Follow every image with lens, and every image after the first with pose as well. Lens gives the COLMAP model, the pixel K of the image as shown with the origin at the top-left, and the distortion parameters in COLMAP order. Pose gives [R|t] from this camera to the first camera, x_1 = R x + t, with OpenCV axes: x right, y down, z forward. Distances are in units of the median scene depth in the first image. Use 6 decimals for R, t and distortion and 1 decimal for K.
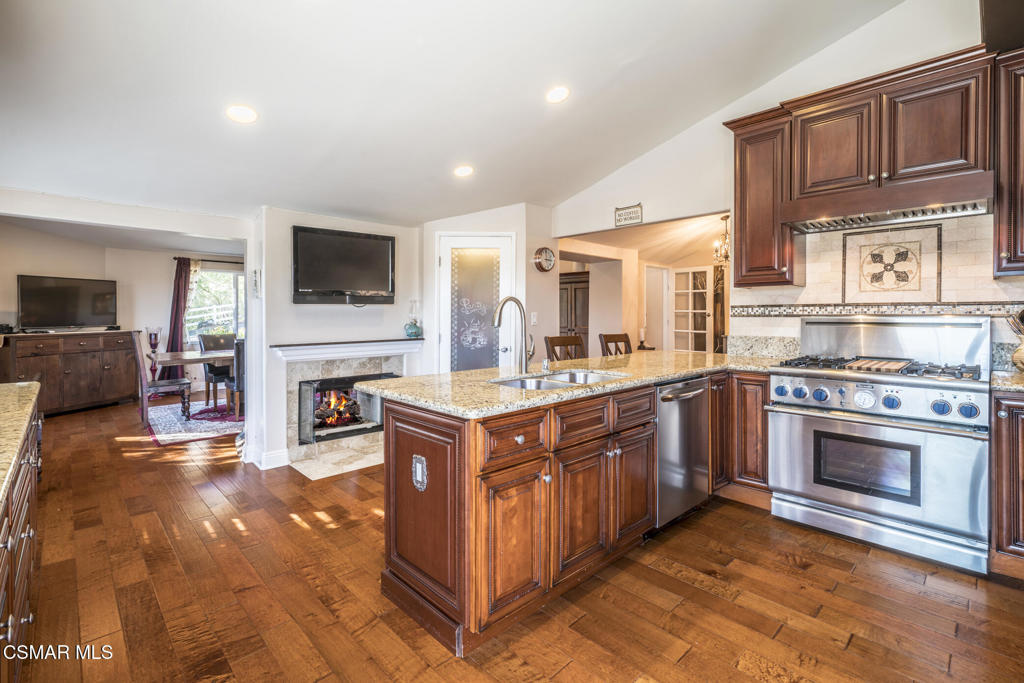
lens RADIAL K [[474.0, 0, 510.5], [0, 474.0, 318.5], [0, 0, 1]] dist [-0.009173, 0.000656]
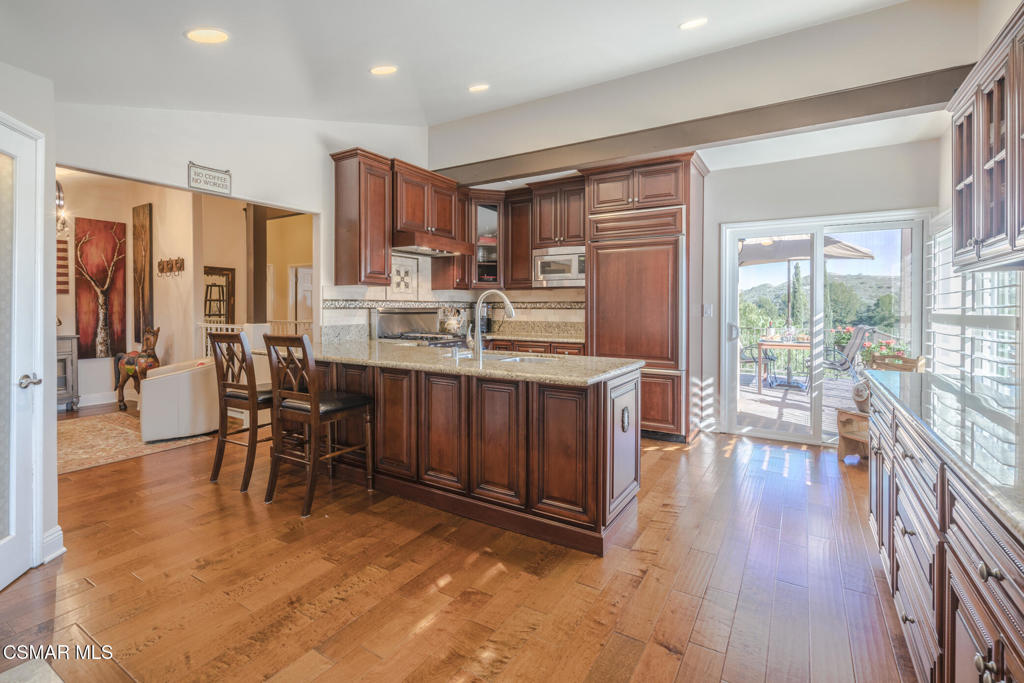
lens RADIAL K [[474.0, 0, 507.0], [0, 474.0, 309.2], [0, 0, 1]] dist [-0.009173, 0.000656]
pose [[-0.260056, 0.000244, 0.965594, -0.911636], [0.008684, 0.999960, 0.002086, -0.002191], [-0.965555, 0.008927, -0.260048, 1.064907]]
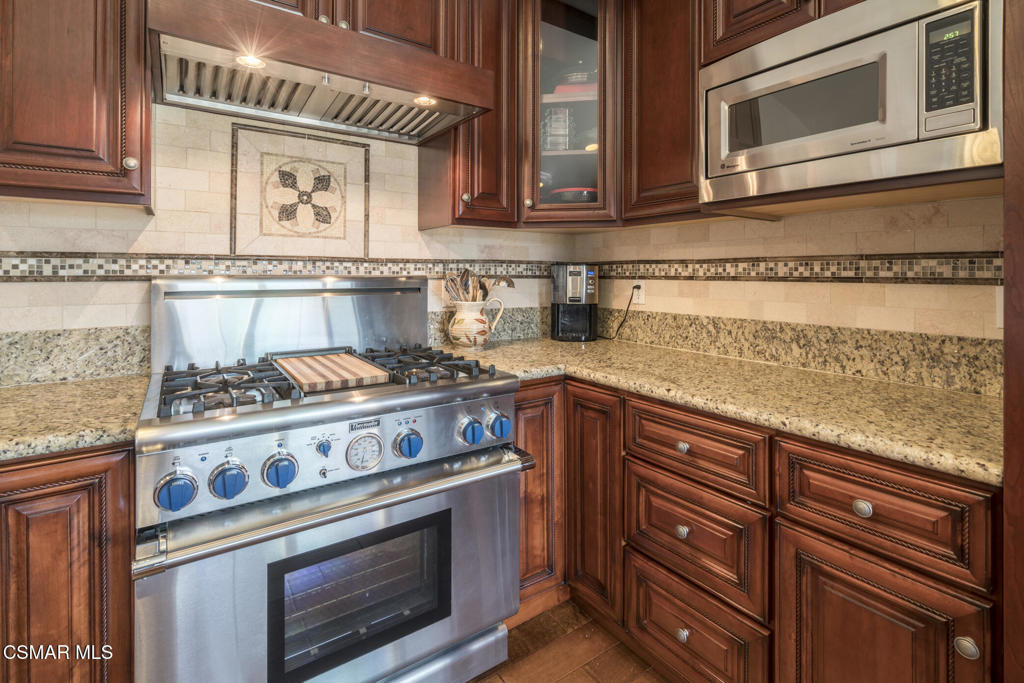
lens RADIAL K [[474.0, 0, 509.5], [0, 474.0, 272.8], [0, 0, 1]] dist [-0.009173, 0.000656]
pose [[0.148347, 0.005545, 0.988920, 0.238952], [0.008044, 0.999944, -0.006814, -0.006012], [-0.988903, 0.008966, 0.148294, 0.642204]]
